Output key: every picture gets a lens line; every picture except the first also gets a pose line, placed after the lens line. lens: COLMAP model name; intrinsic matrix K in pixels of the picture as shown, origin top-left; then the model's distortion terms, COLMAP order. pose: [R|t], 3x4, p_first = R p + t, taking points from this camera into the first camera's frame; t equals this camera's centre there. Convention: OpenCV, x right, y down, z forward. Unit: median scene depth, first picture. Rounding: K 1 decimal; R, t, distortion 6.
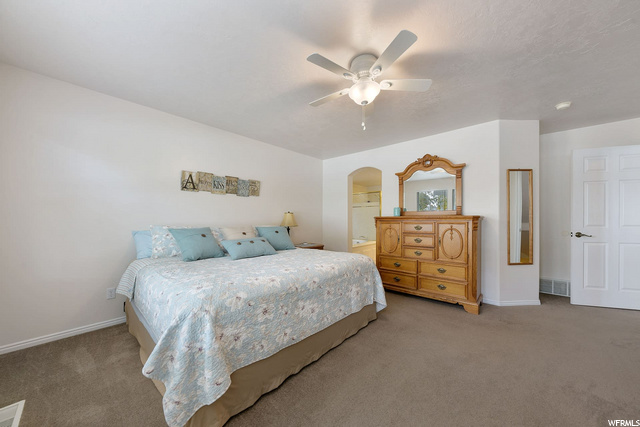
lens RADIAL K [[221.9, 0, 322.0], [0, 221.9, 218.9], [0, 0, 1]] dist [0.003278, -0.000179]
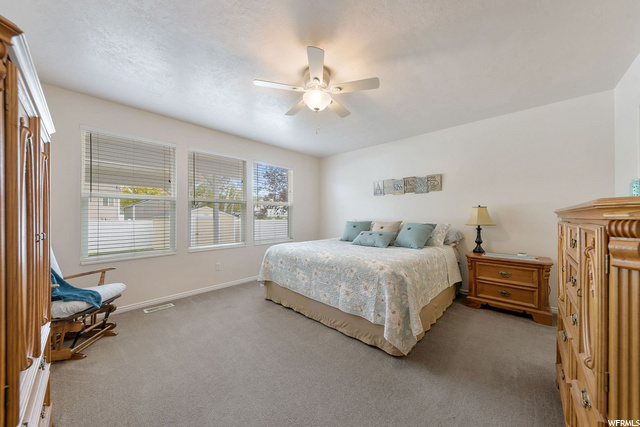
lens RADIAL K [[221.9, 0, 322.2], [0, 221.9, 214.3], [0, 0, 1]] dist [0.003278, -0.000179]
pose [[-0.015955, -0.006120, -0.999854, 1.266245], [0.000813, 0.999981, -0.006134, 0.003229], [0.999872, -0.000911, -0.015950, 1.037314]]
